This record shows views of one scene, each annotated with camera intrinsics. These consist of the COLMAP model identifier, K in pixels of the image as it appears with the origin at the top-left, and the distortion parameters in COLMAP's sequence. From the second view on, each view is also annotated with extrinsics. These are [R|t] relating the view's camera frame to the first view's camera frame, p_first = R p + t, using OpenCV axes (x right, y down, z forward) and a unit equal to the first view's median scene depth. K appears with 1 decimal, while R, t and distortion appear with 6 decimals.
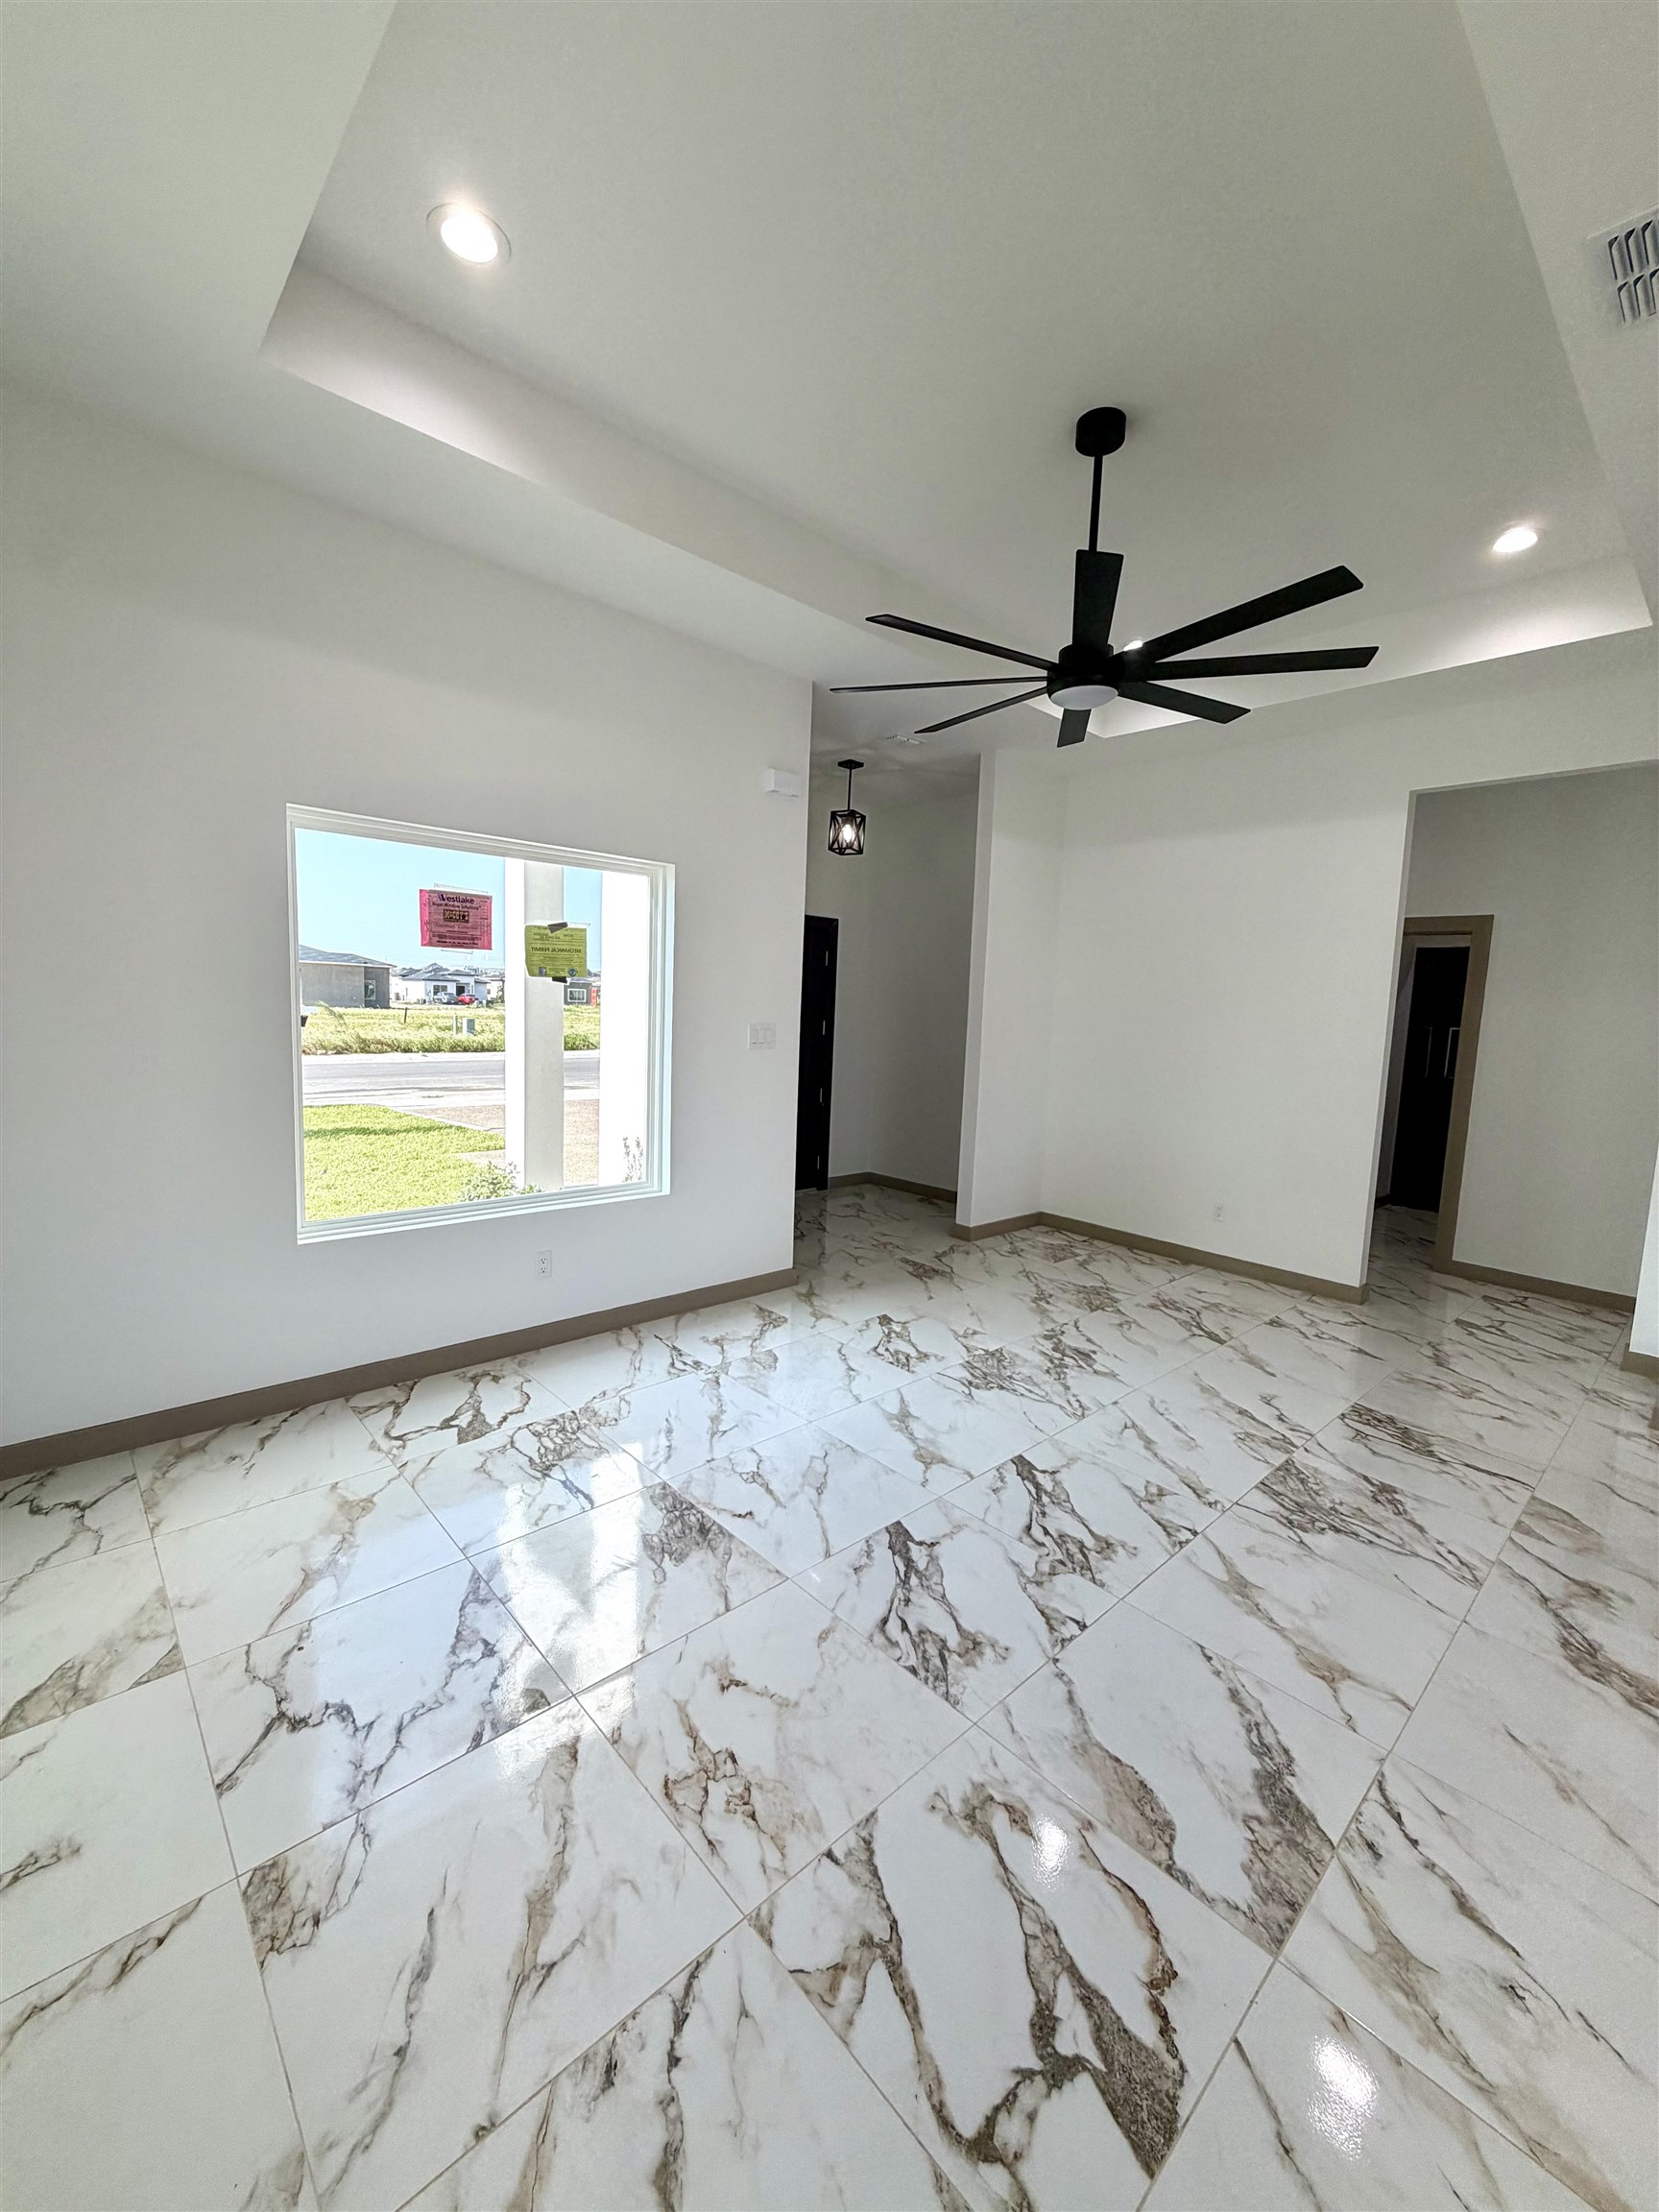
lens RADIAL K [[880.9, 0, 829.9], [0, 880.9, 1097.3], [0, 0, 1]] dist [-0.000257, 0.000167]
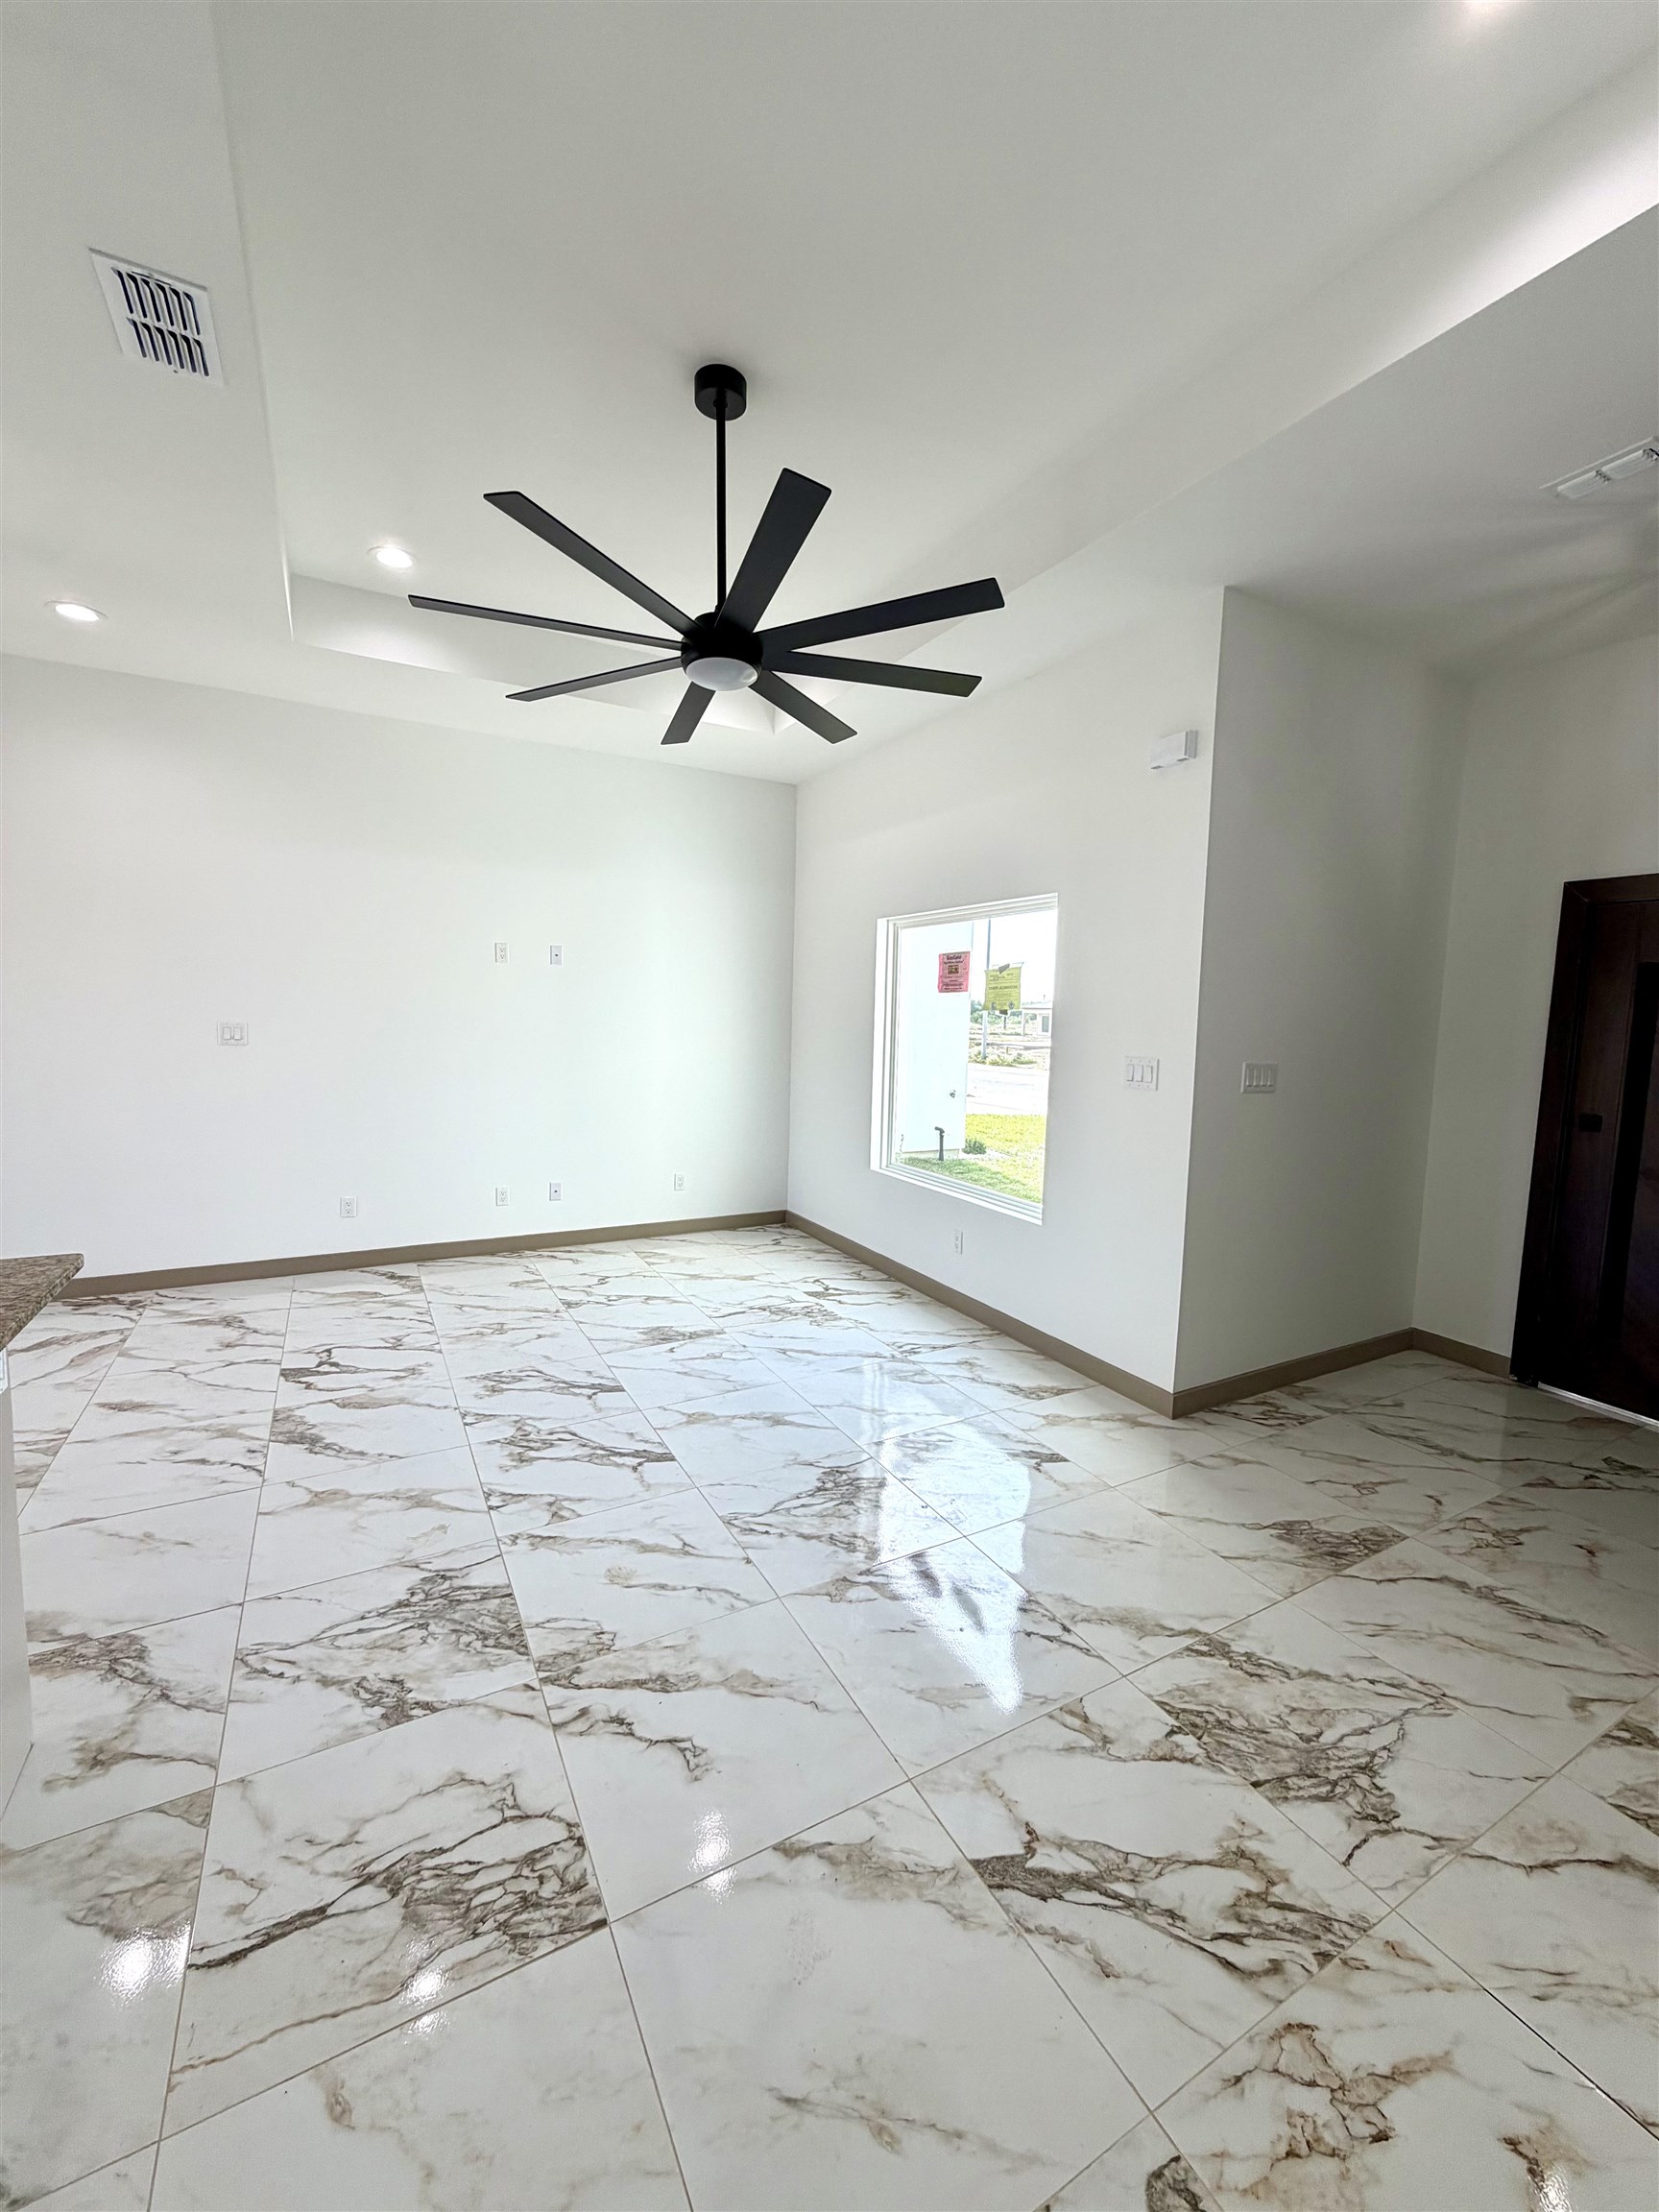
lens RADIAL K [[880.9, 0, 829.9], [0, 880.9, 1097.3], [0, 0, 1]] dist [-0.000257, 0.000167]
pose [[-0.236042, 0.049325, -0.970490, 1.174346], [-0.140110, 0.986548, 0.084218, -0.115393], [0.961589, 0.155855, -0.225956, 1.388165]]
